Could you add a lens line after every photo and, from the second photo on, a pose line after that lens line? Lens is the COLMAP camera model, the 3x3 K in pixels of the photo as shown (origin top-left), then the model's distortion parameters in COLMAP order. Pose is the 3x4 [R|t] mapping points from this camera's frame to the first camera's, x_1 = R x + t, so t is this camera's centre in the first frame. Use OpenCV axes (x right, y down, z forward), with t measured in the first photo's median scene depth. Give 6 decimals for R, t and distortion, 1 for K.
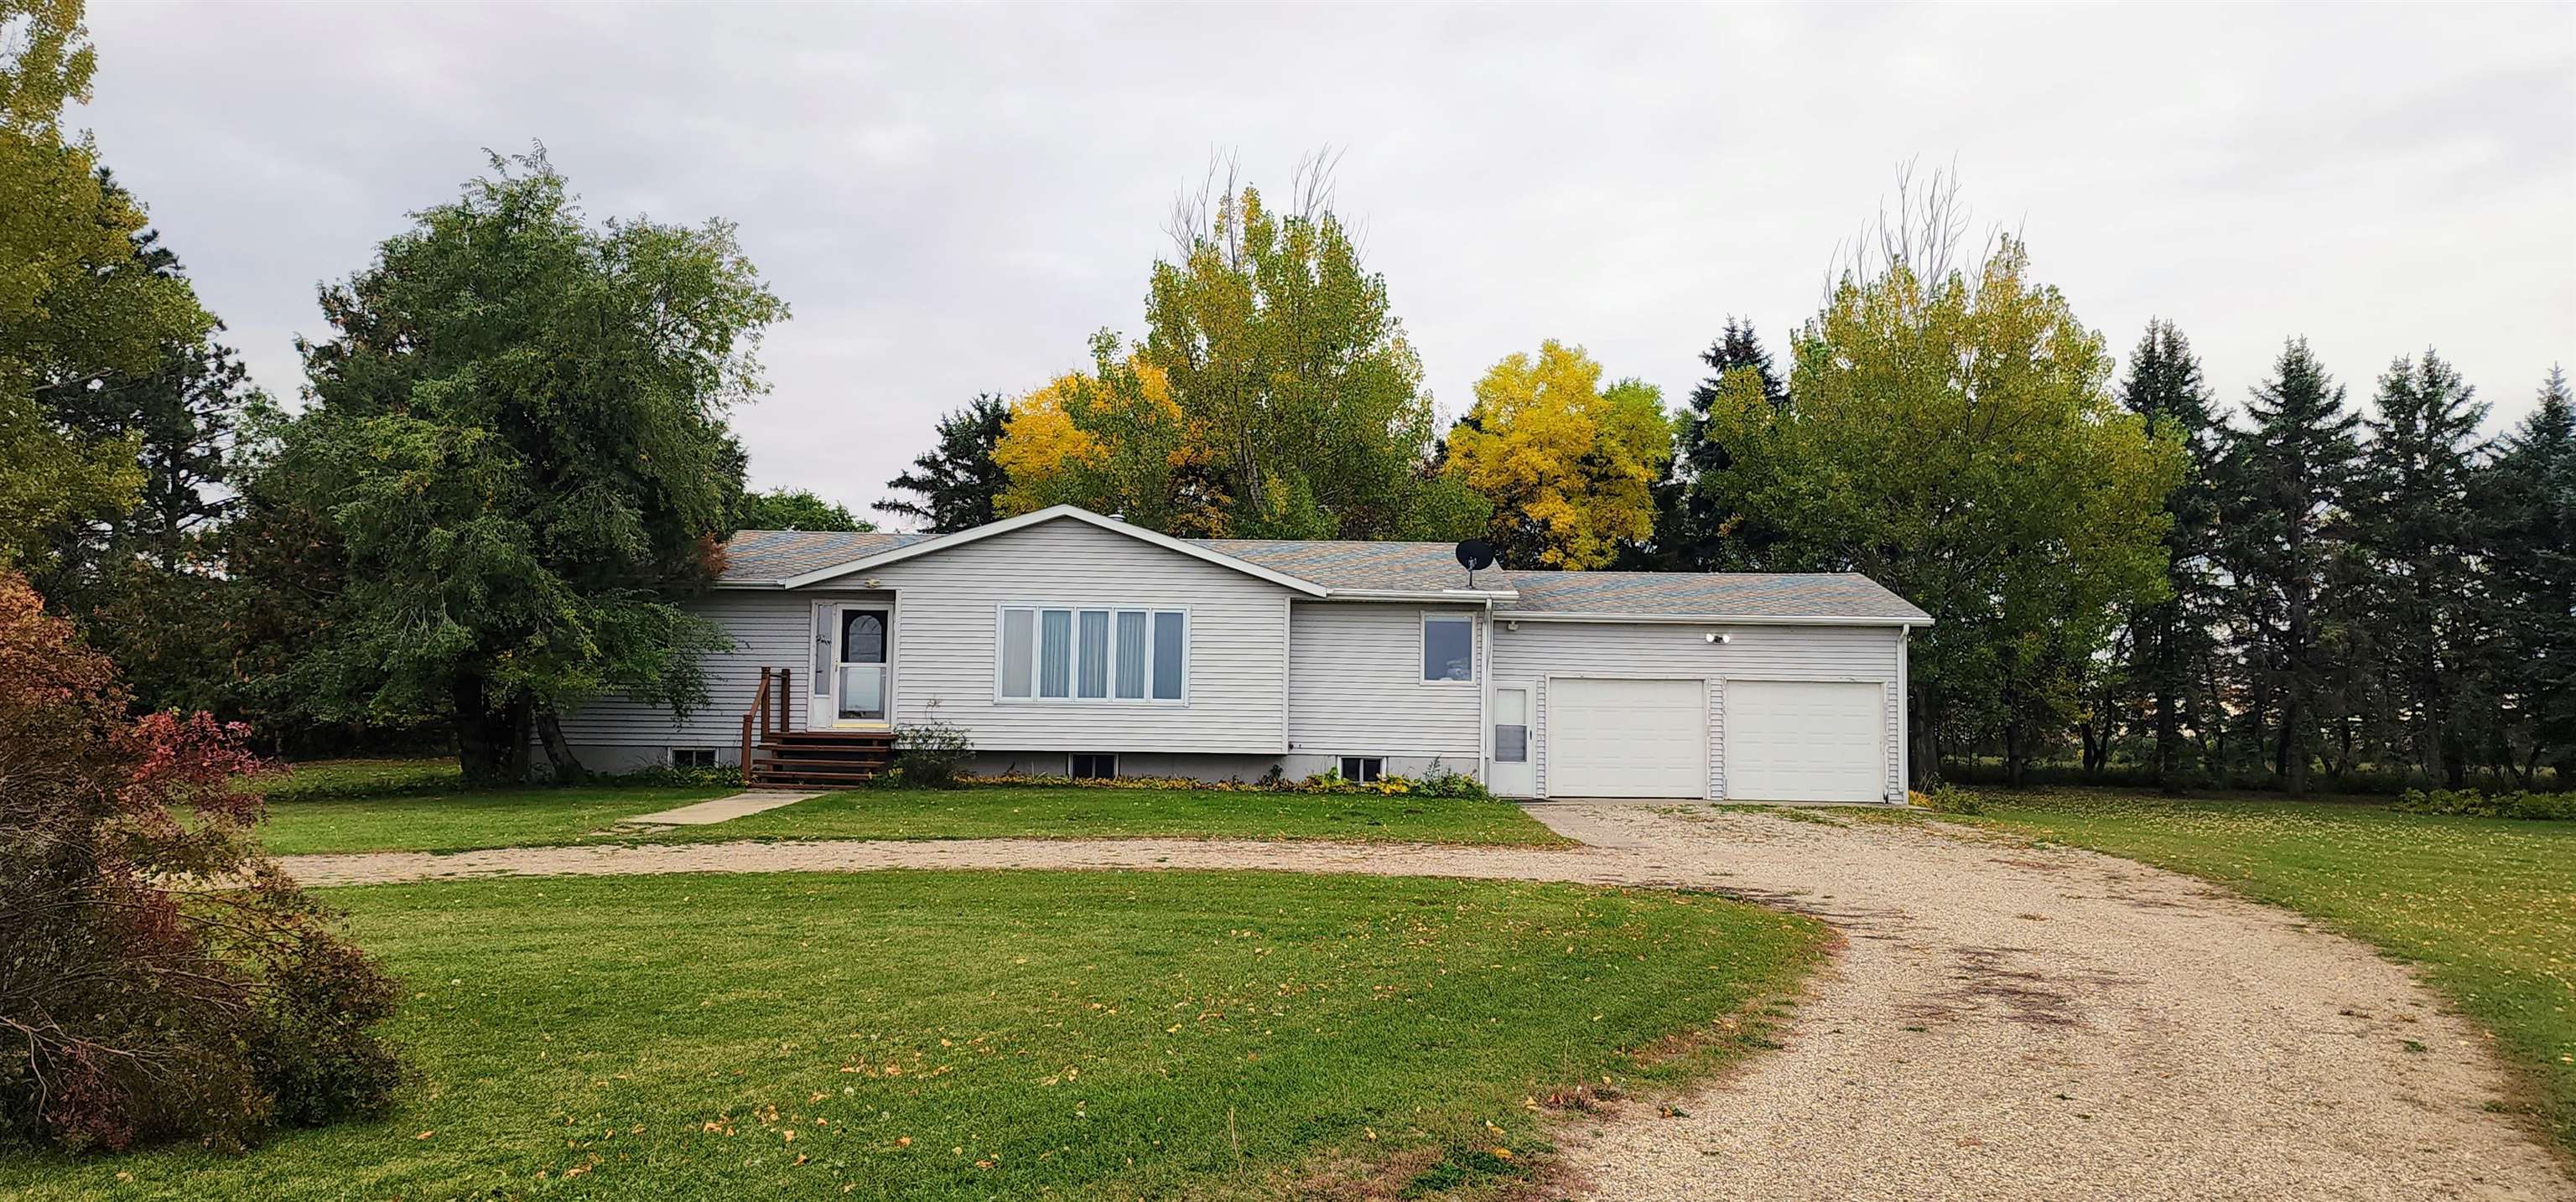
lens RADIAL K [[1743.7, 0, 1290.5], [0, 1743.7, 625.5], [0, 0, 1]] dist [0.080066, -0.075899]
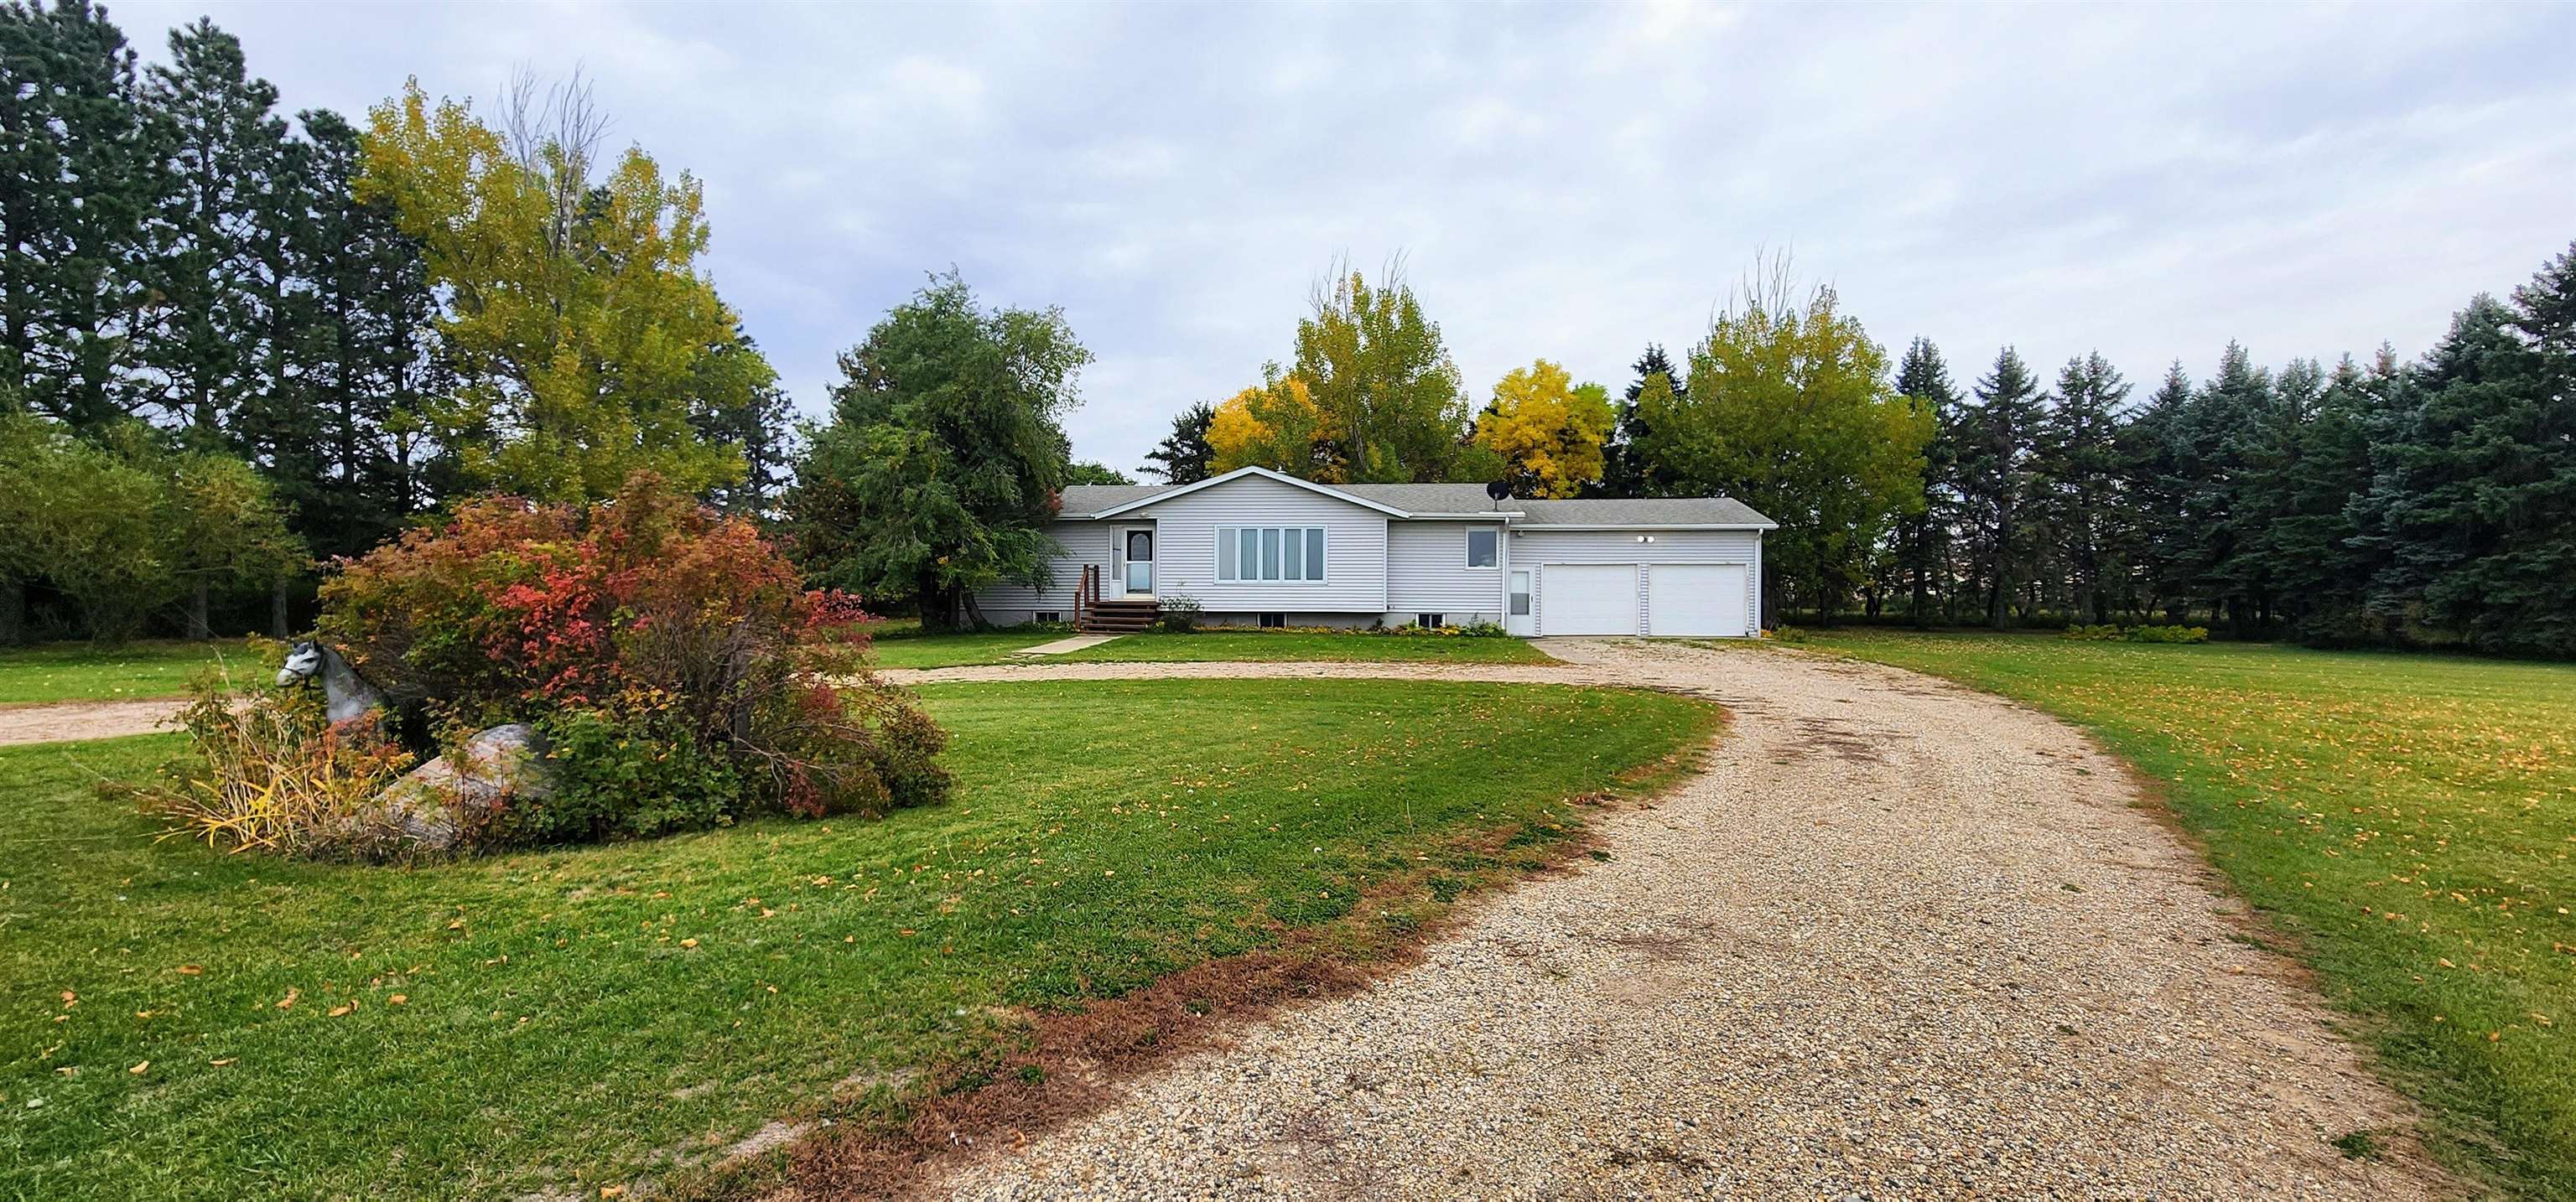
lens RADIAL K [[1041.1, 0, 1284.0], [0, 1041.1, 604.8], [0, 0, 1]] dist [-0.006893, 0.002261]
pose [[0.996077, -0.011340, -0.087756, -0.011959], [0.017027, 0.997783, 0.064334, 0.000507], [0.086832, -0.065576, 0.994062, -0.011818]]
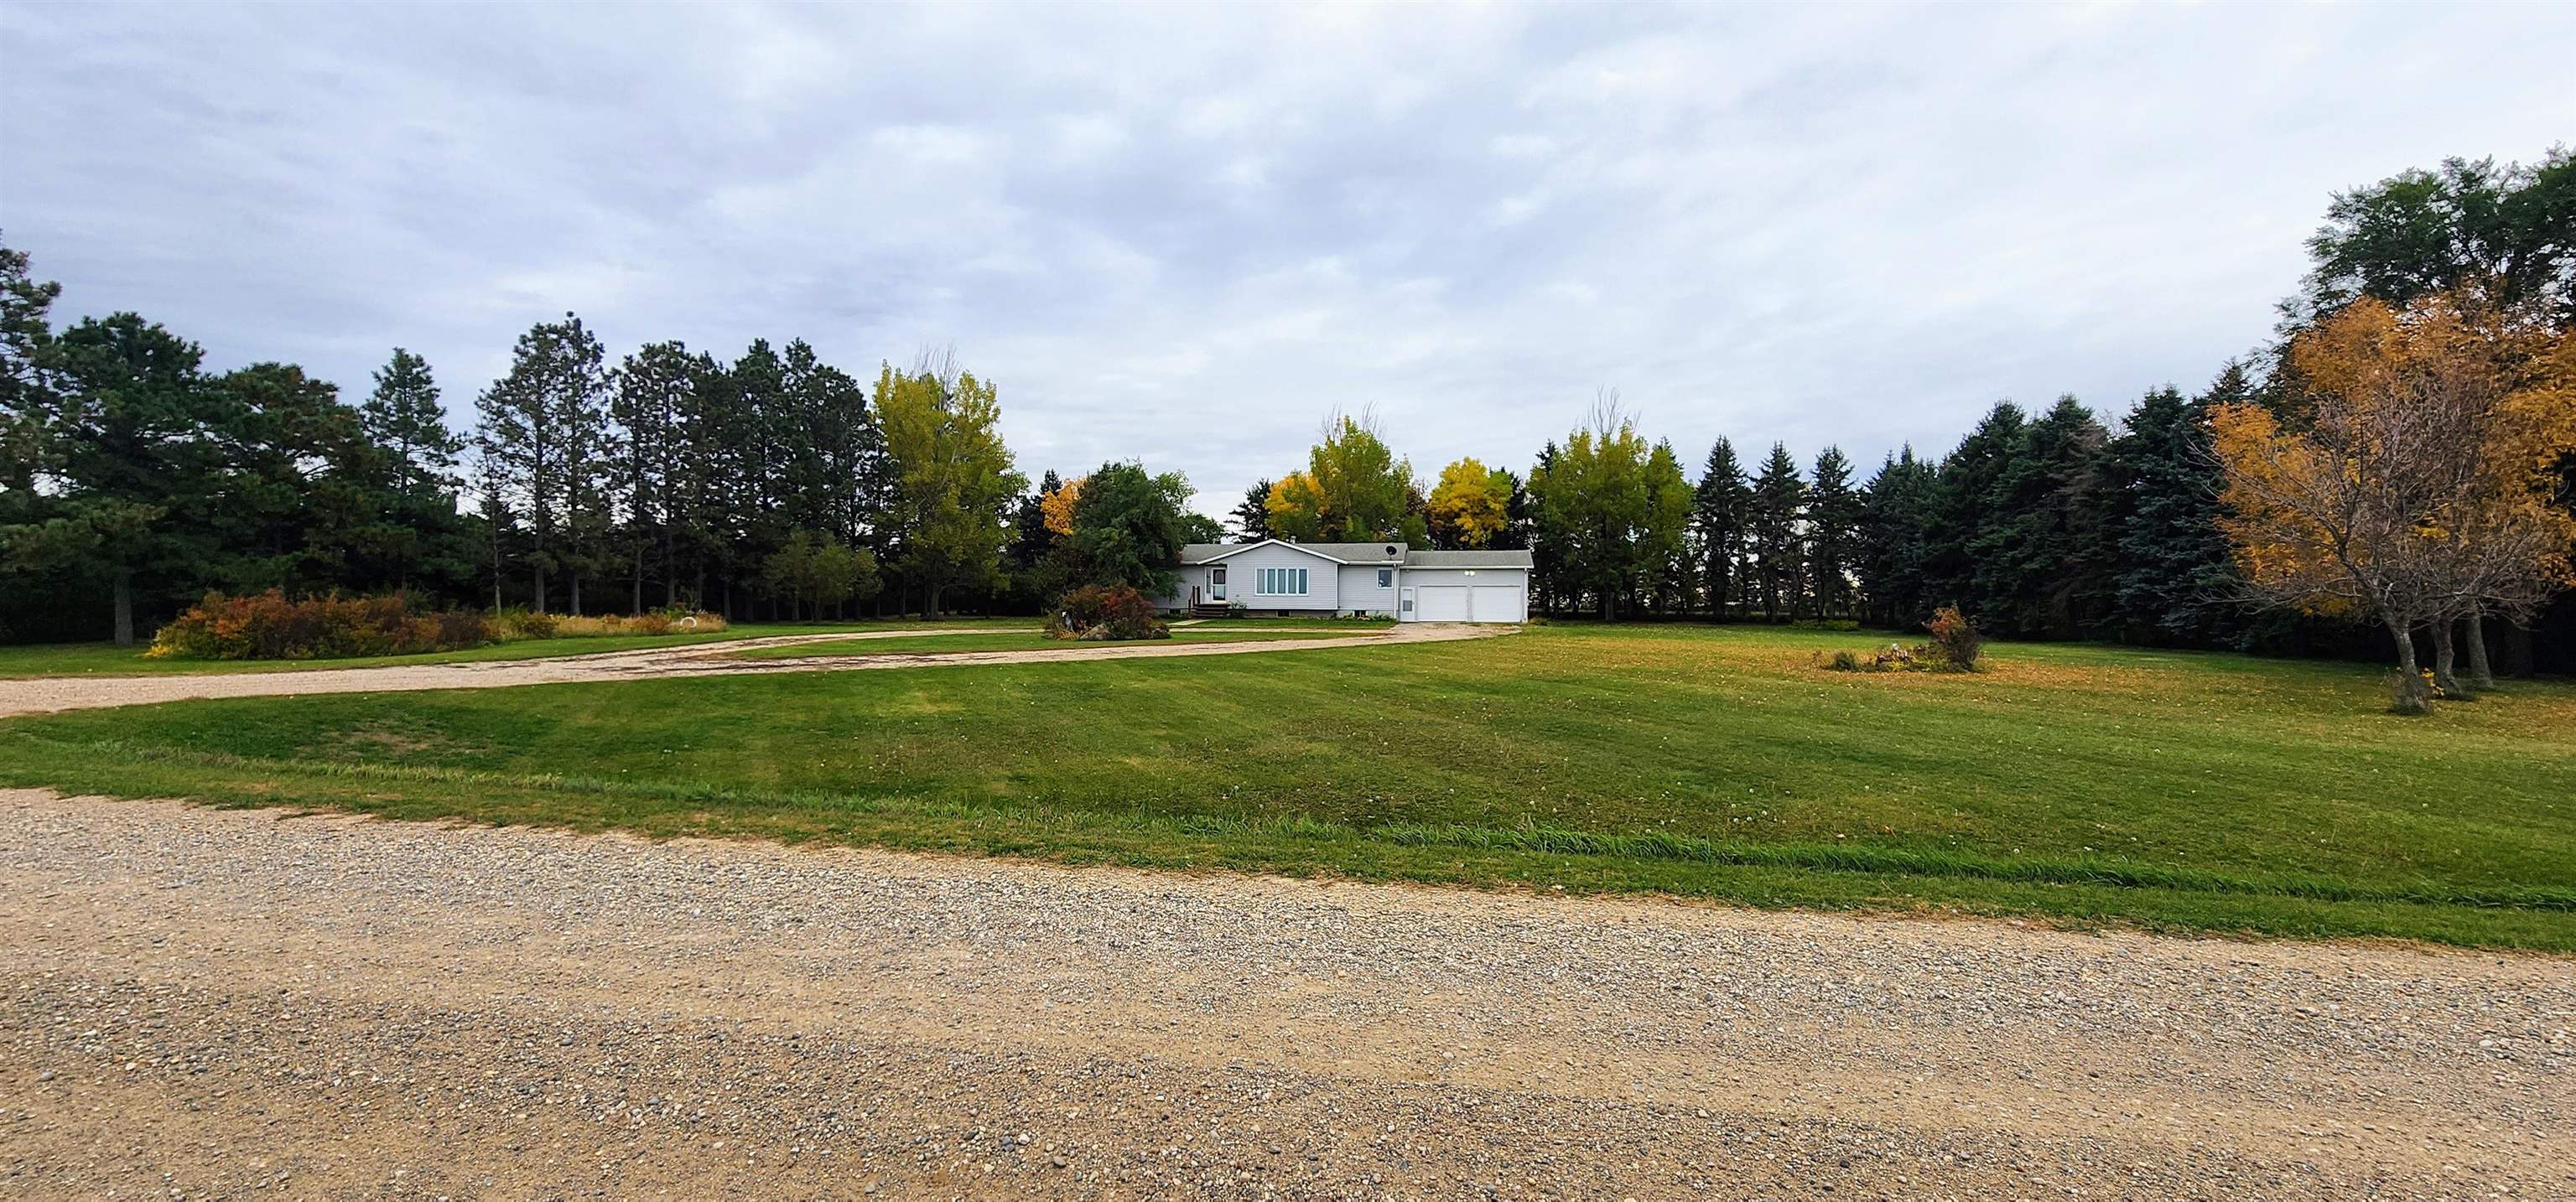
lens RADIAL K [[1041.1, 0, 1284.0], [0, 1041.1, 604.8], [0, 0, 1]] dist [-0.006893, 0.002261]
pose [[0.982936, -0.009161, -0.183721, 0.270879], [0.020453, 0.998009, 0.059659, -0.060323], [0.182809, -0.062399, 0.981166, -1.042691]]
